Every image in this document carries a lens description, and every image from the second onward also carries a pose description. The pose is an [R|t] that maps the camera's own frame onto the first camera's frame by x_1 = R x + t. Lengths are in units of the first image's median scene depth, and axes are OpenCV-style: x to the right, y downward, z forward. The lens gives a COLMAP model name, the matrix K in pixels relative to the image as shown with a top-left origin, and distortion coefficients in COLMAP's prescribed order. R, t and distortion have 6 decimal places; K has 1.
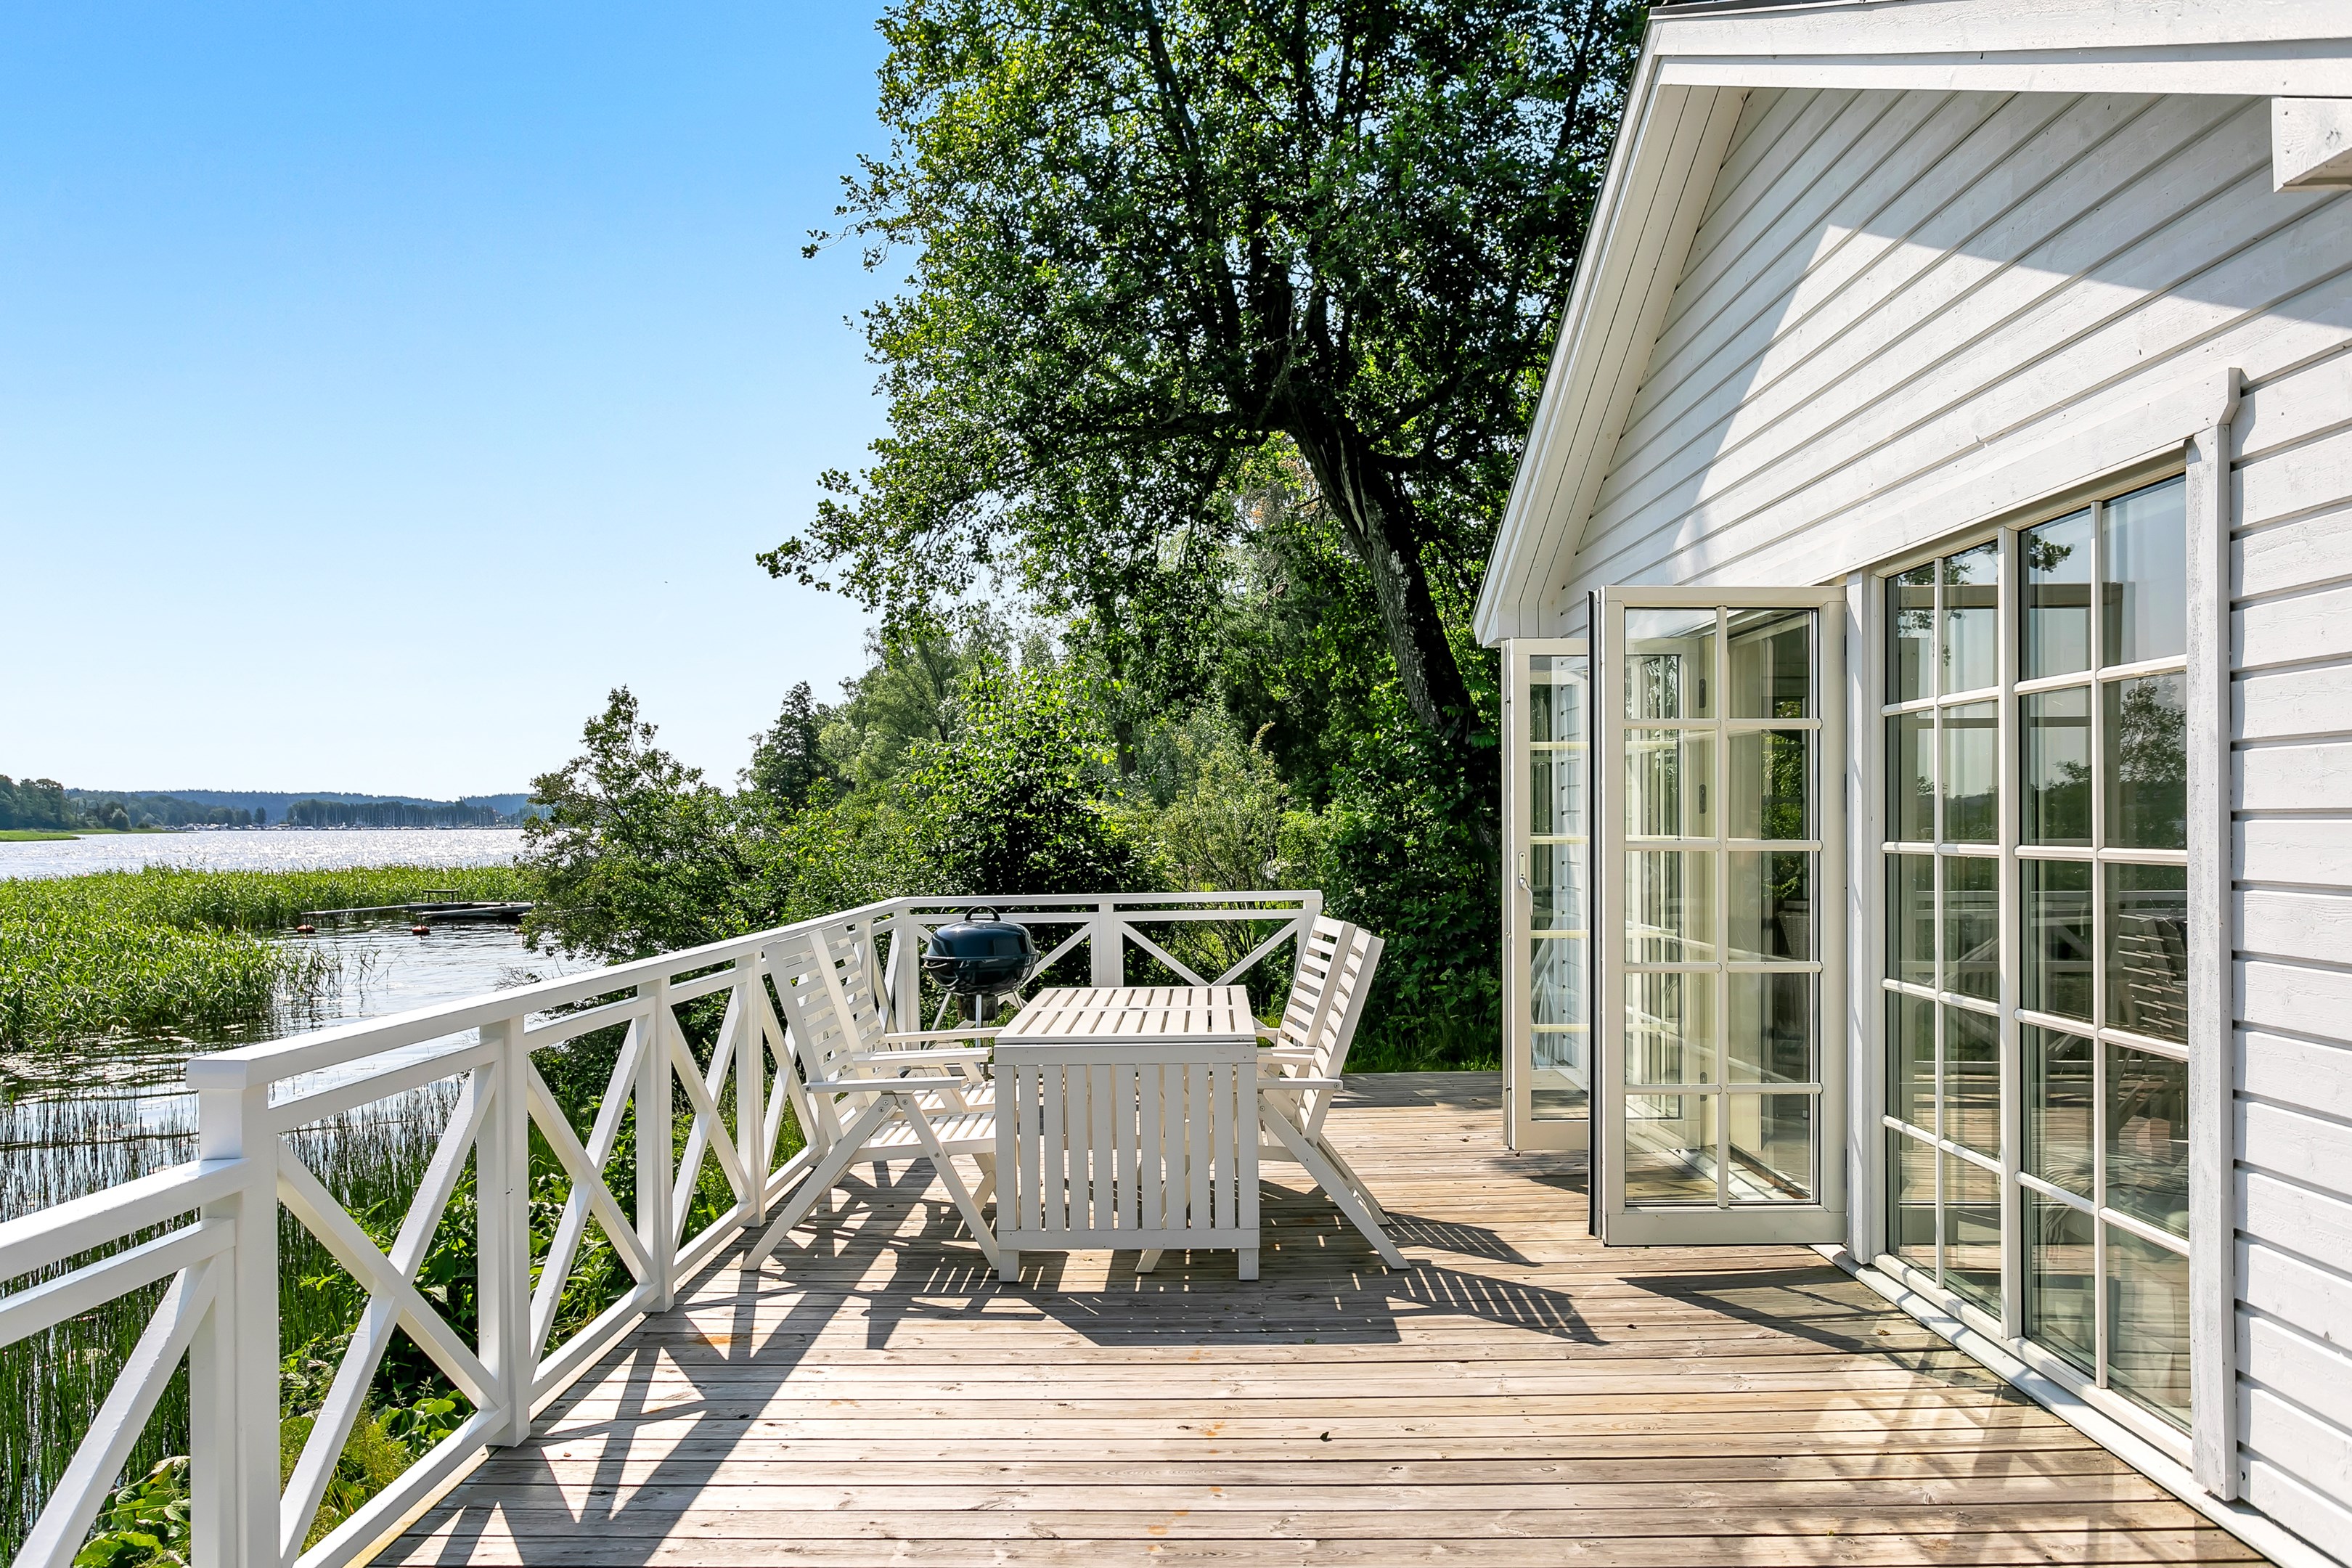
lens RADIAL K [[1573.9, 0, 1184.2], [0, 1573.9, 788.3], [0, 0, 1]] dist [-0.021904, -0.001077]
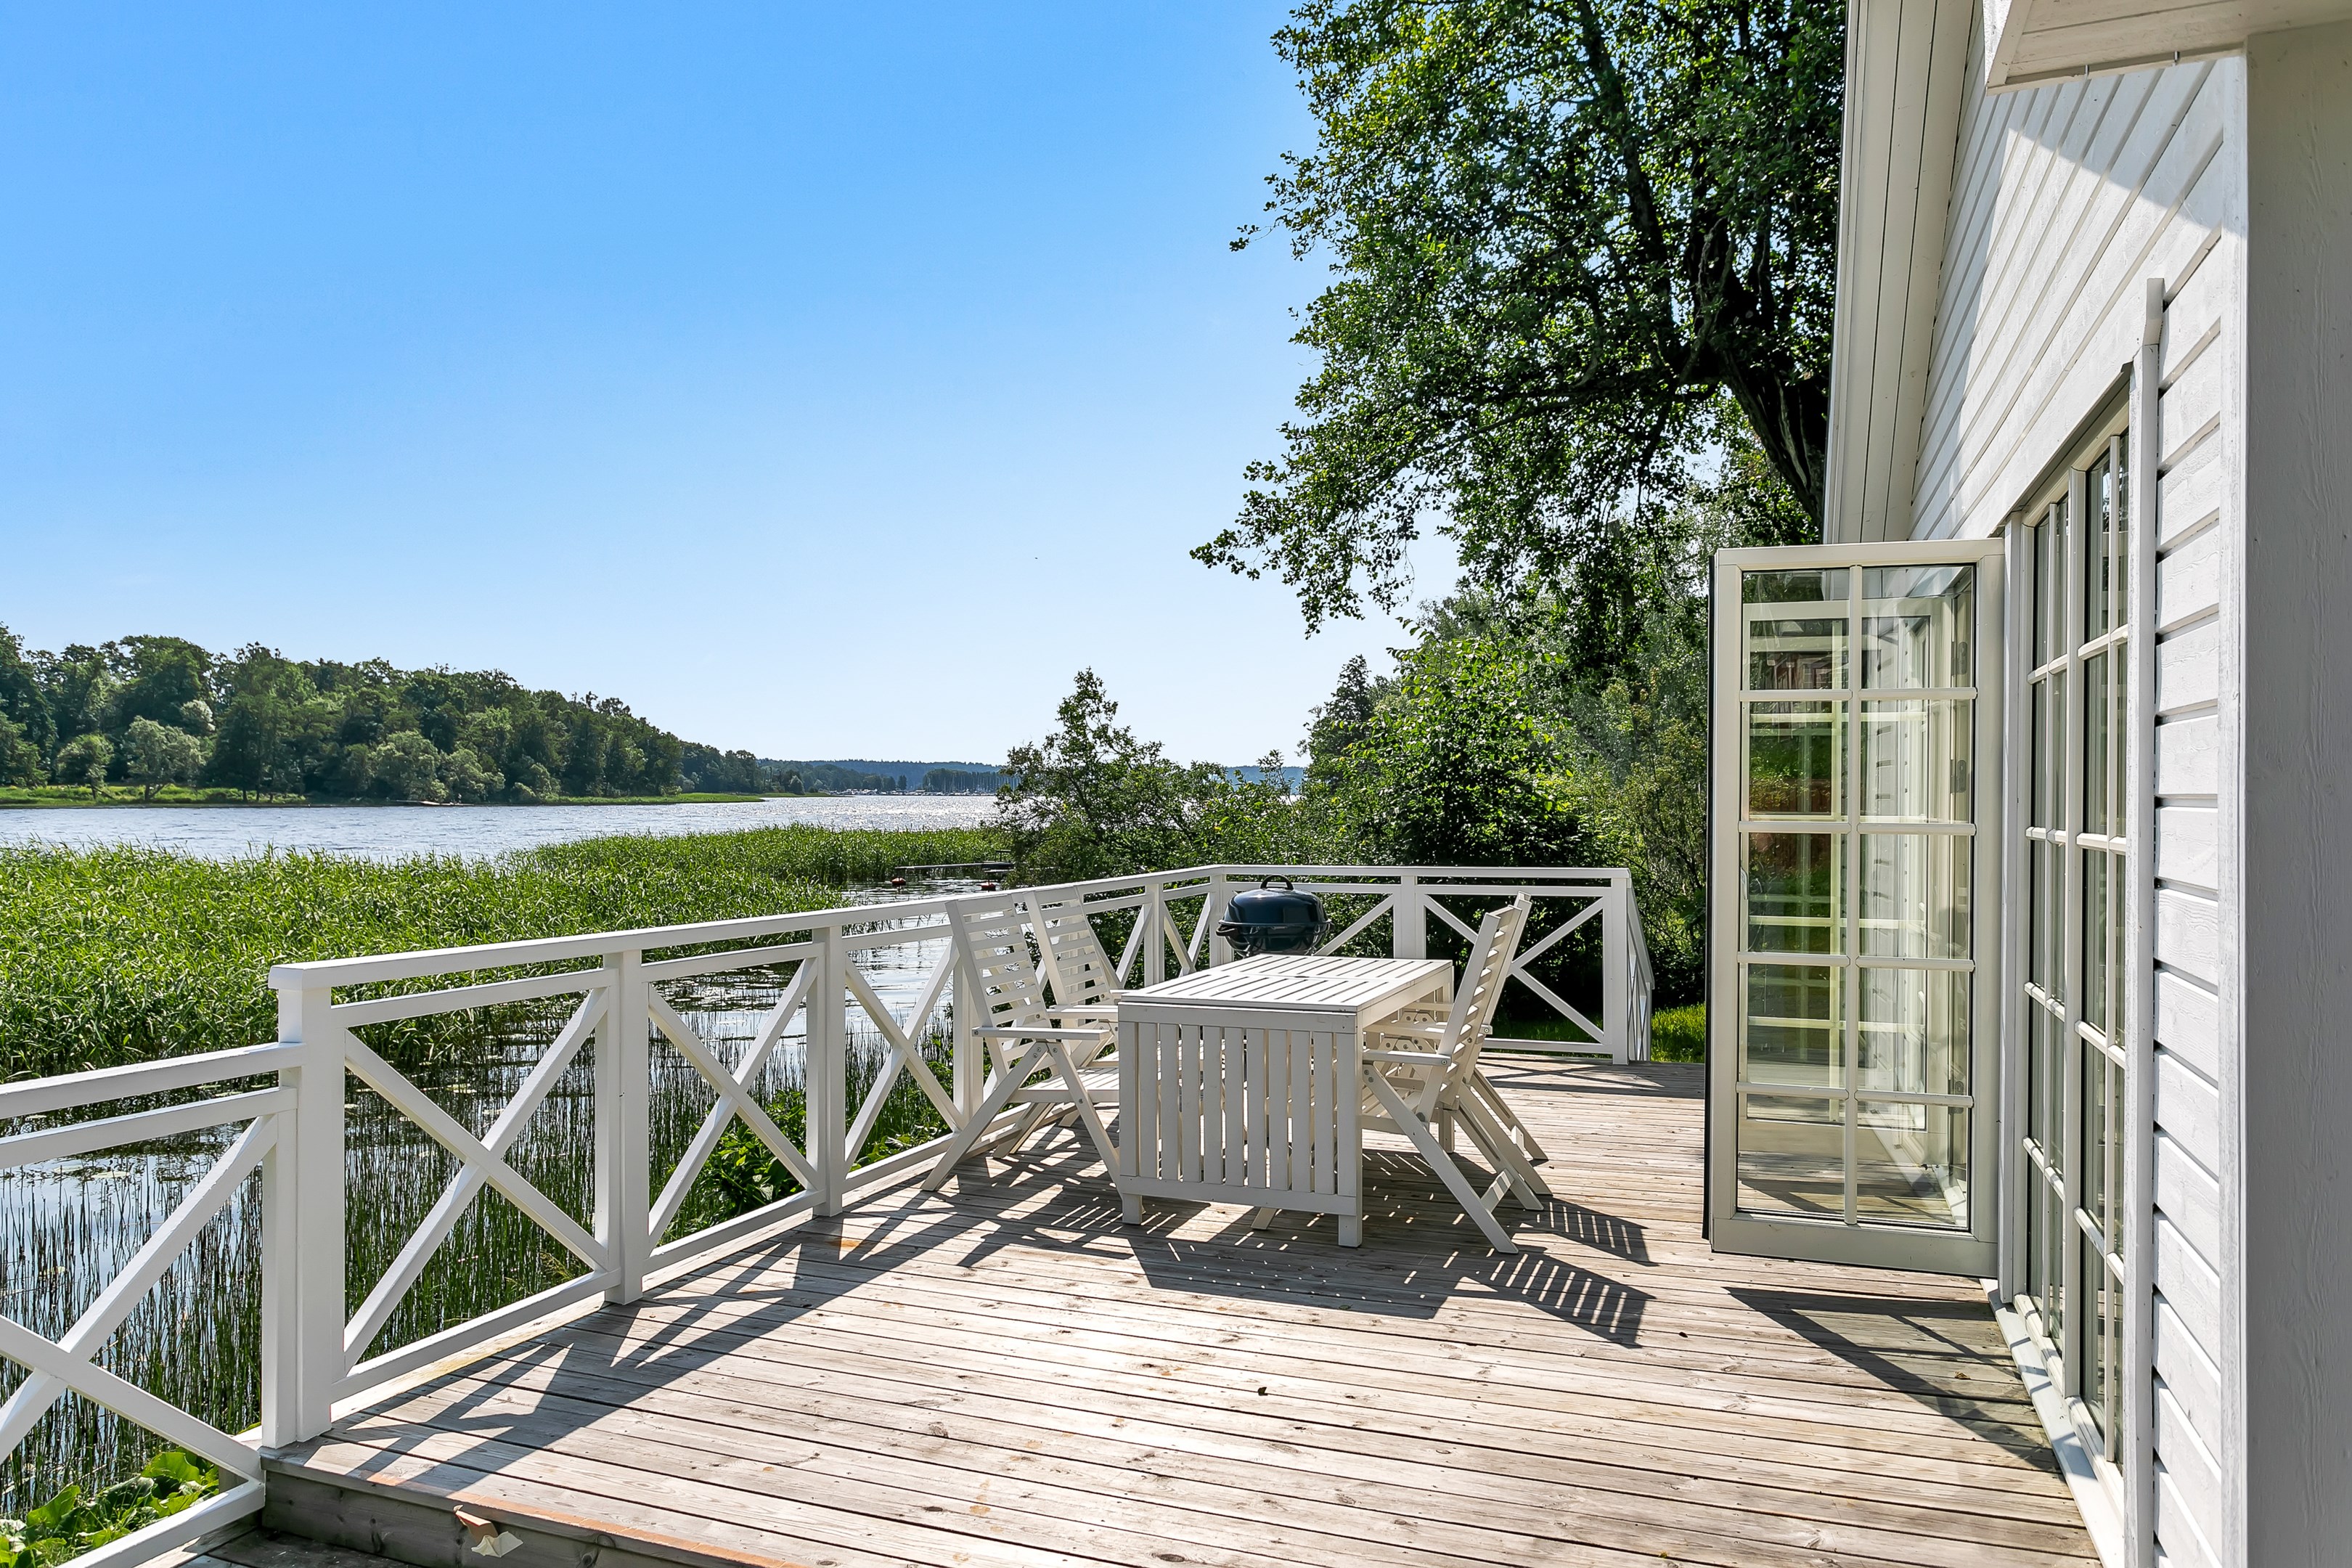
lens RADIAL K [[1573.9, 0, 1184.2], [0, 1573.9, 788.3], [0, 0, 1]] dist [-0.021904, -0.001077]
pose [[0.936538, 0.008220, -0.350470, 0.303573], [-0.001758, 0.999823, 0.018751, -0.003303], [0.350562, -0.016945, 0.936386, 0.013107]]
